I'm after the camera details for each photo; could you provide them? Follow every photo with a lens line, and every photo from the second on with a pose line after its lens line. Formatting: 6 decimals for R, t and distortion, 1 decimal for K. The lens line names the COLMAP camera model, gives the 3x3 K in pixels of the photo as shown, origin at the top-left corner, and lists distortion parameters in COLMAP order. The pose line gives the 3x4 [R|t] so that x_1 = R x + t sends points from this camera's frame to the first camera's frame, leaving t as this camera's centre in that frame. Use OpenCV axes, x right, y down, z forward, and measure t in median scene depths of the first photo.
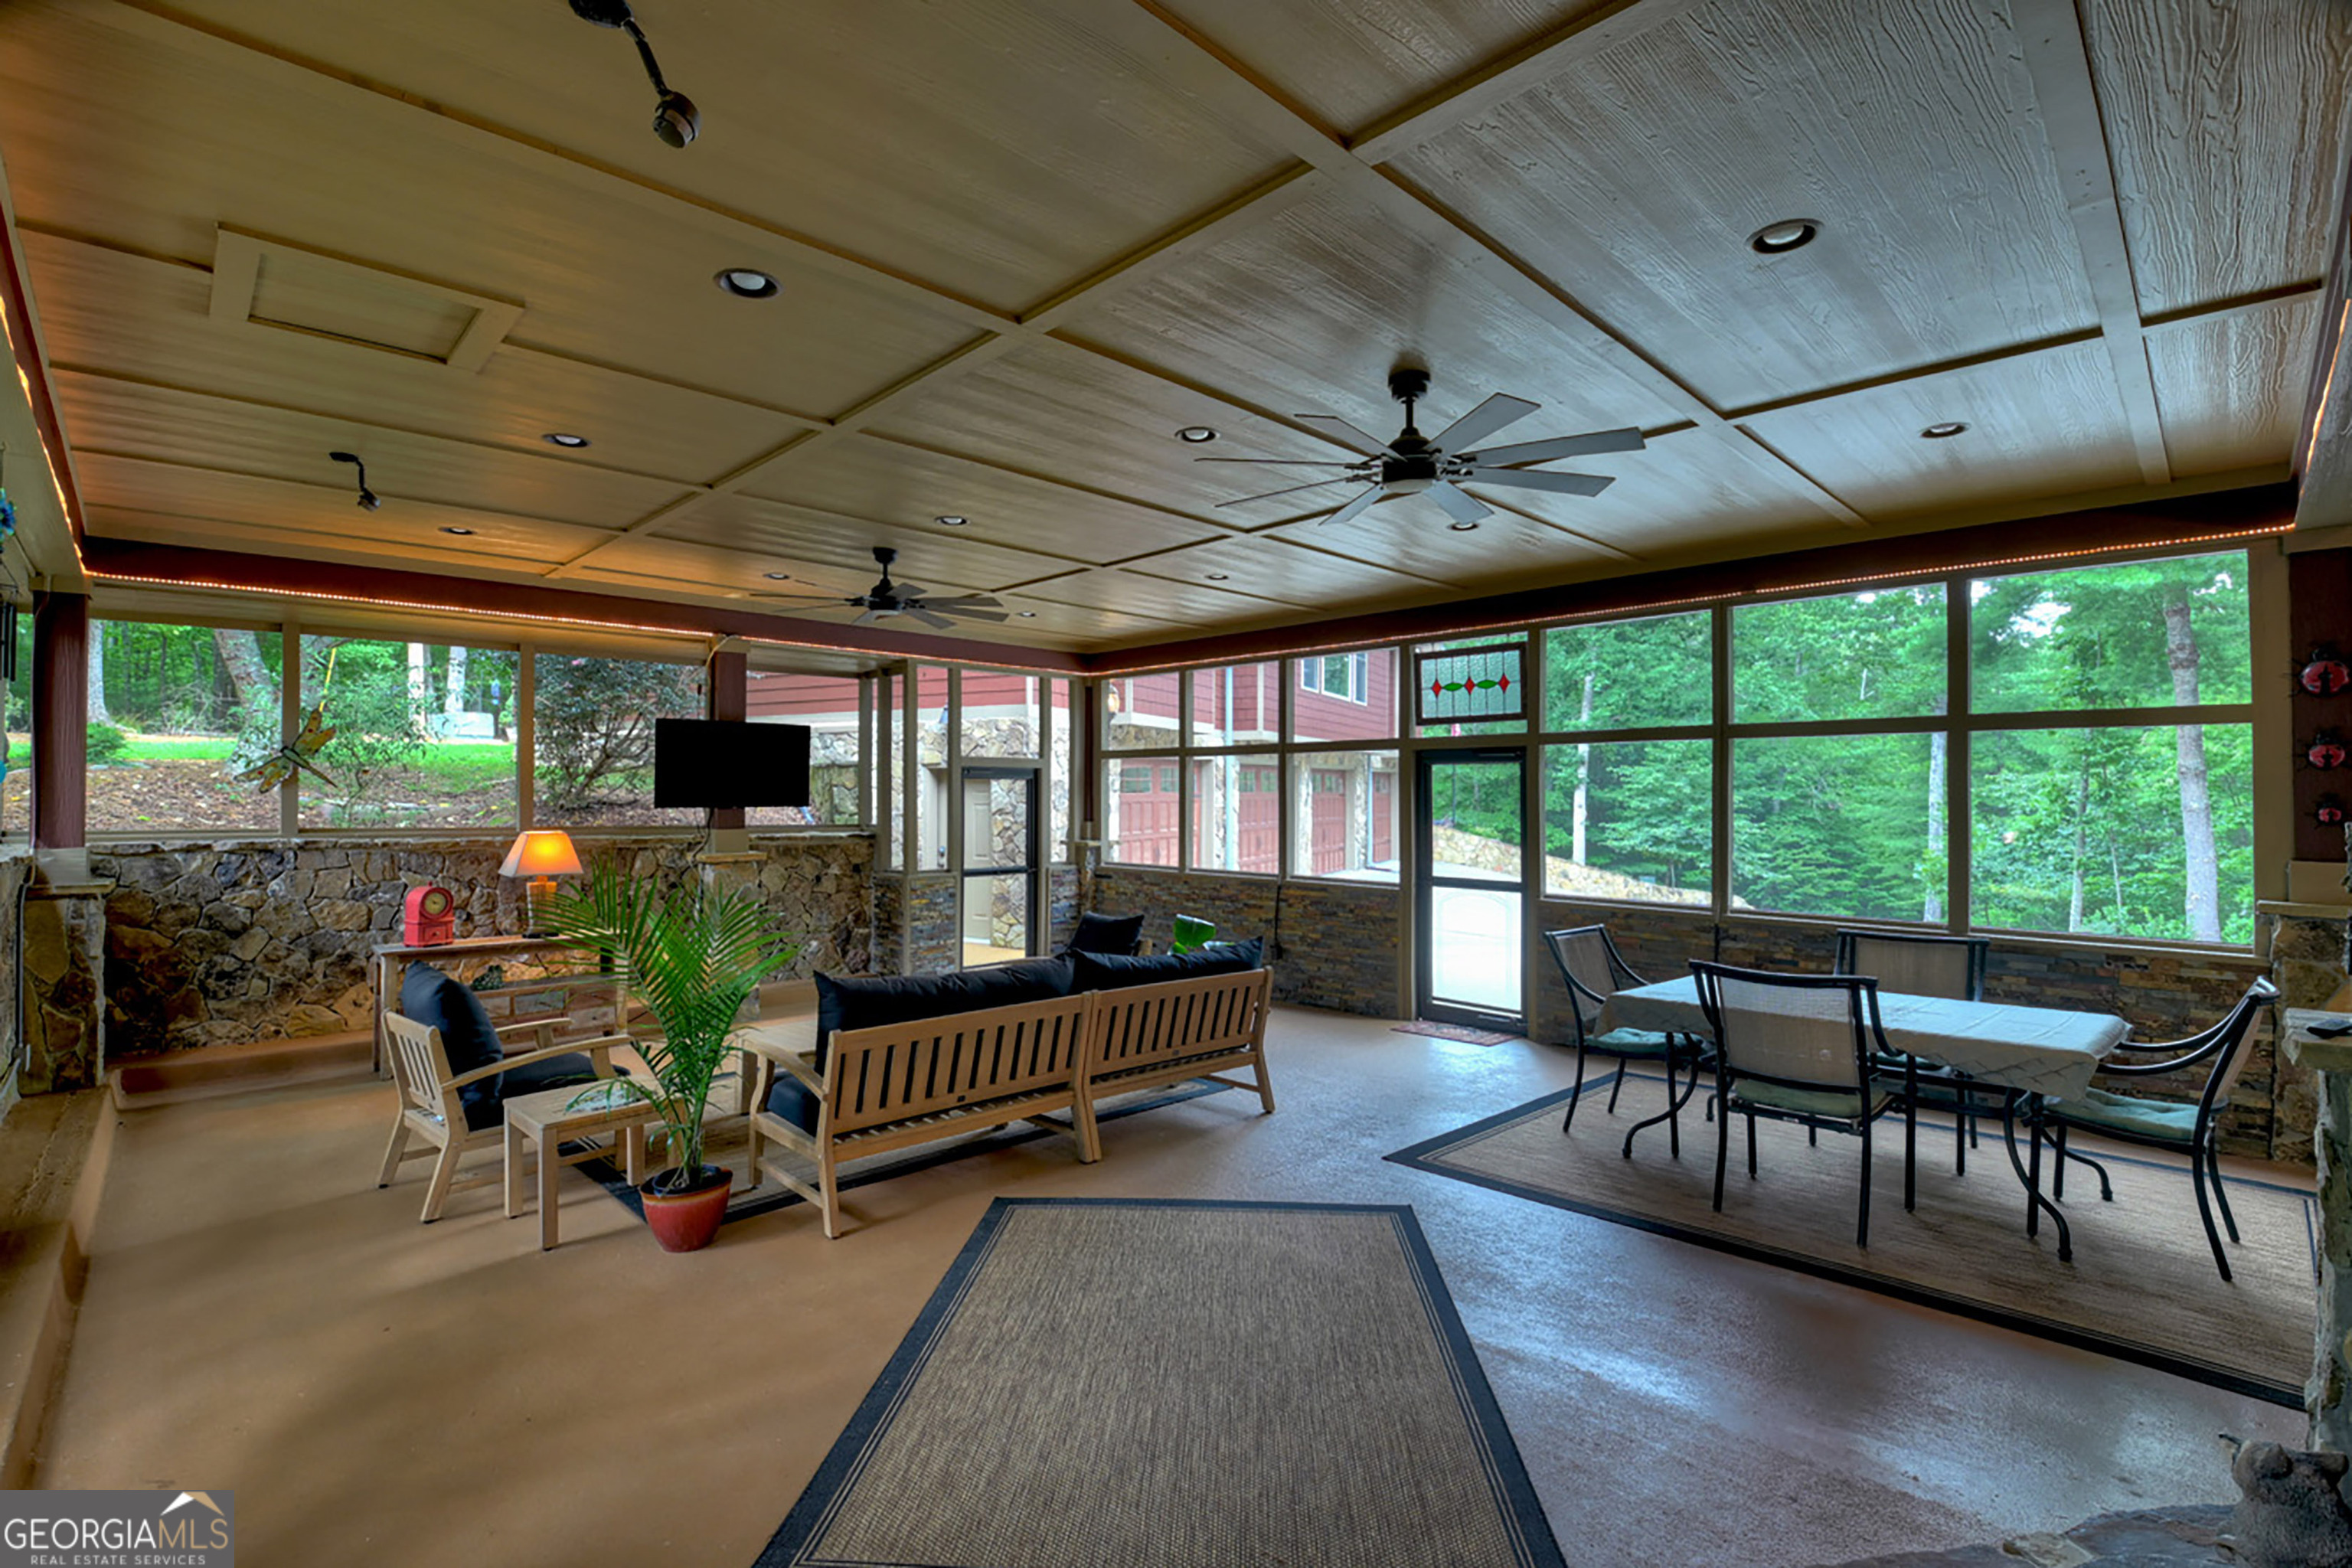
lens RADIAL K [[1057.7, 0, 1176.0], [0, 1057.7, 784.0], [0, 0, 1]] dist [0.027576, -0.000335]
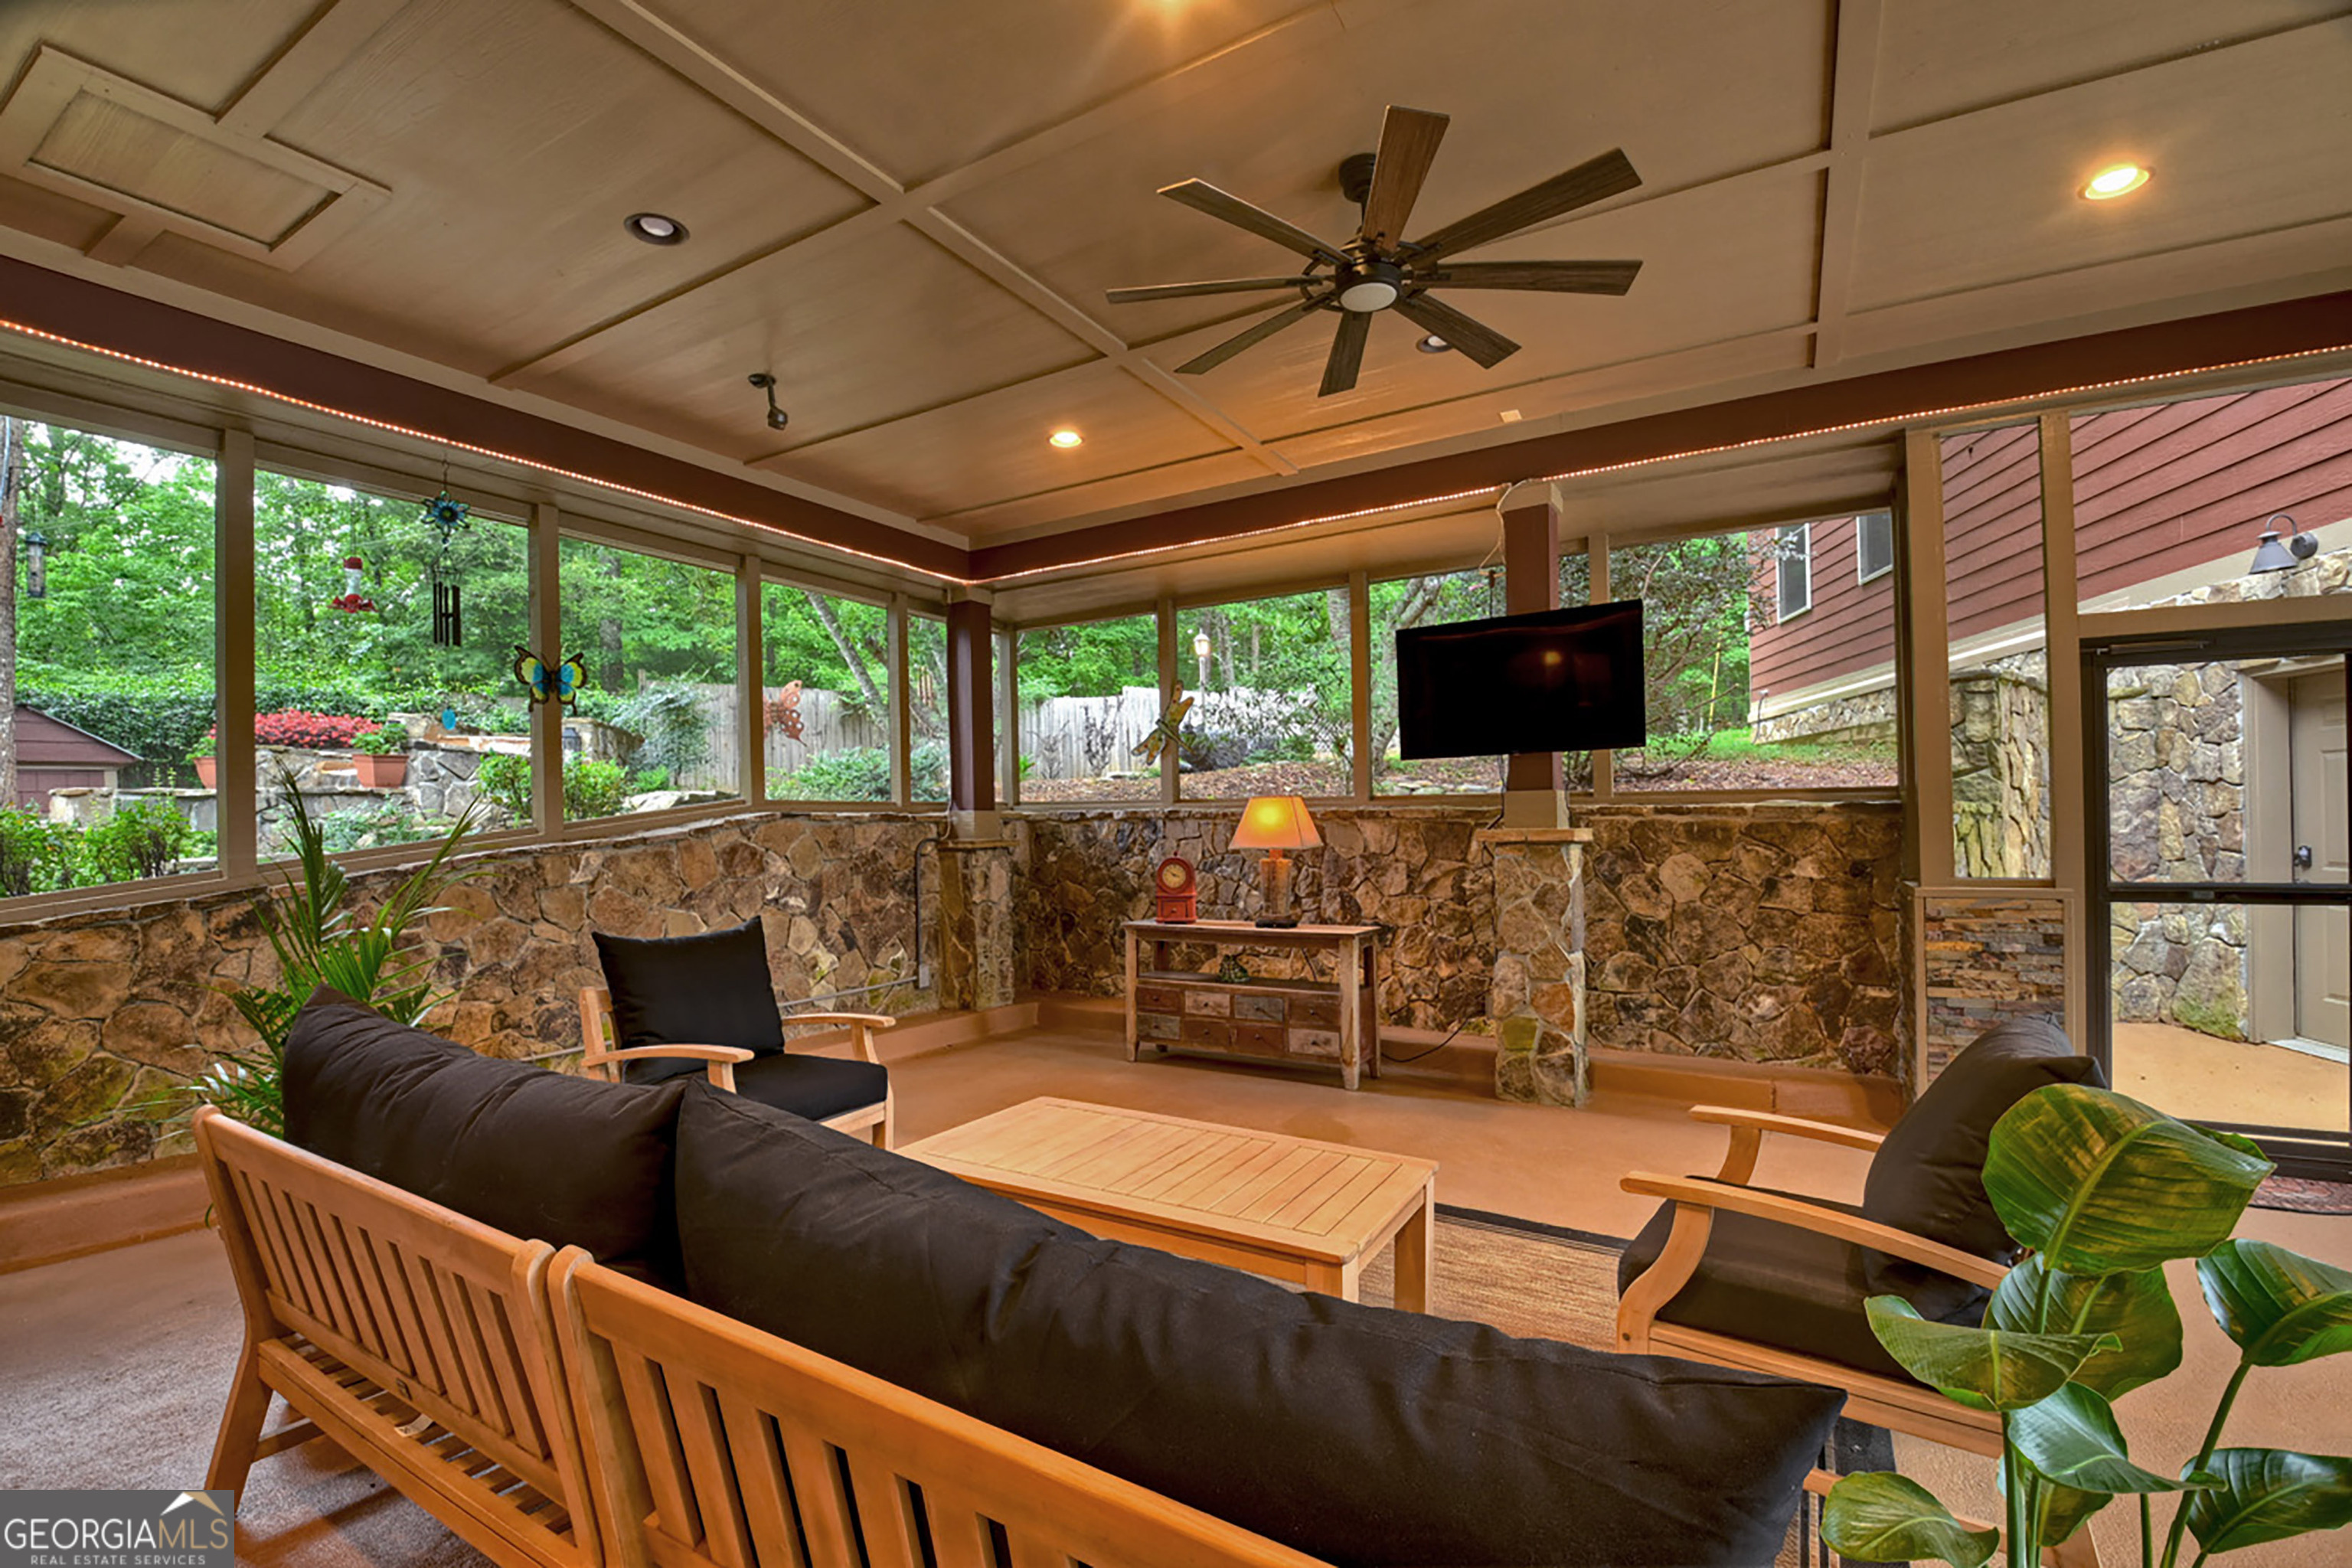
lens RADIAL K [[1057.7, 0, 1176.0], [0, 1057.7, 784.0], [0, 0, 1]] dist [0.027576, -0.000335]
pose [[0.265542, -0.046596, -0.962973, 0.150390], [0.026737, 0.998803, -0.040957, 0.066484], [0.963728, -0.014871, 0.266470, 0.713998]]
